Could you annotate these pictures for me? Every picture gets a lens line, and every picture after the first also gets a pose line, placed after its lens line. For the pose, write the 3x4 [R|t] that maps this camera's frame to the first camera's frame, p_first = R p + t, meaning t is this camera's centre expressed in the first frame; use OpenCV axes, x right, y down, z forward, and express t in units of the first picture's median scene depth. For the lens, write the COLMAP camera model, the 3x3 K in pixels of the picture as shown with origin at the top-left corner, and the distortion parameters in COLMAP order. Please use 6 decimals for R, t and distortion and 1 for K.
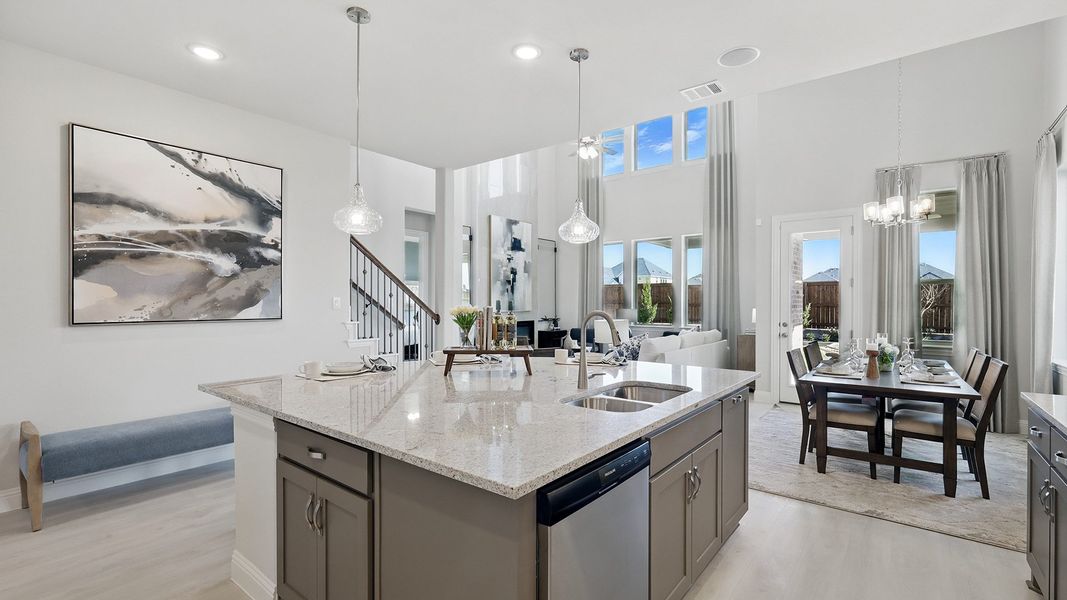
lens RADIAL K [[470.4, 0, 529.1], [0, 470.4, 305.2], [0, 0, 1]] dist [0.002244, 0.000401]
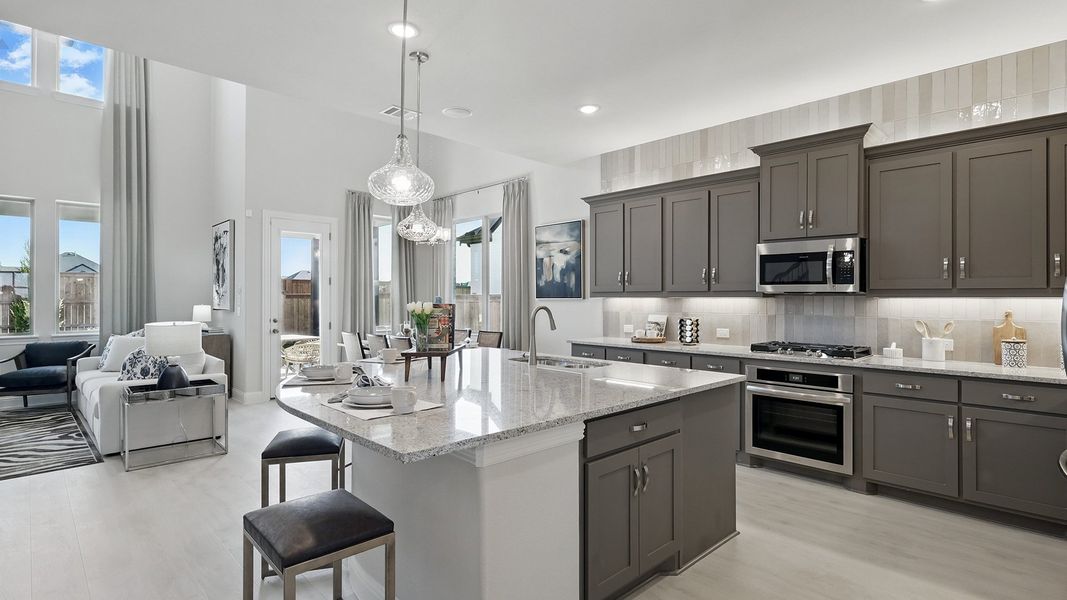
lens RADIAL K [[556.7, 0, 536.8], [0, 556.7, 296.4], [0, 0, 1]] dist [-0.000824, -0.000751]
pose [[0.127446, 0.003859, 0.991838, -0.795303], [0.005451, 0.999975, -0.004591, -0.002091], [-0.991831, 0.005992, 0.127422, 0.450297]]
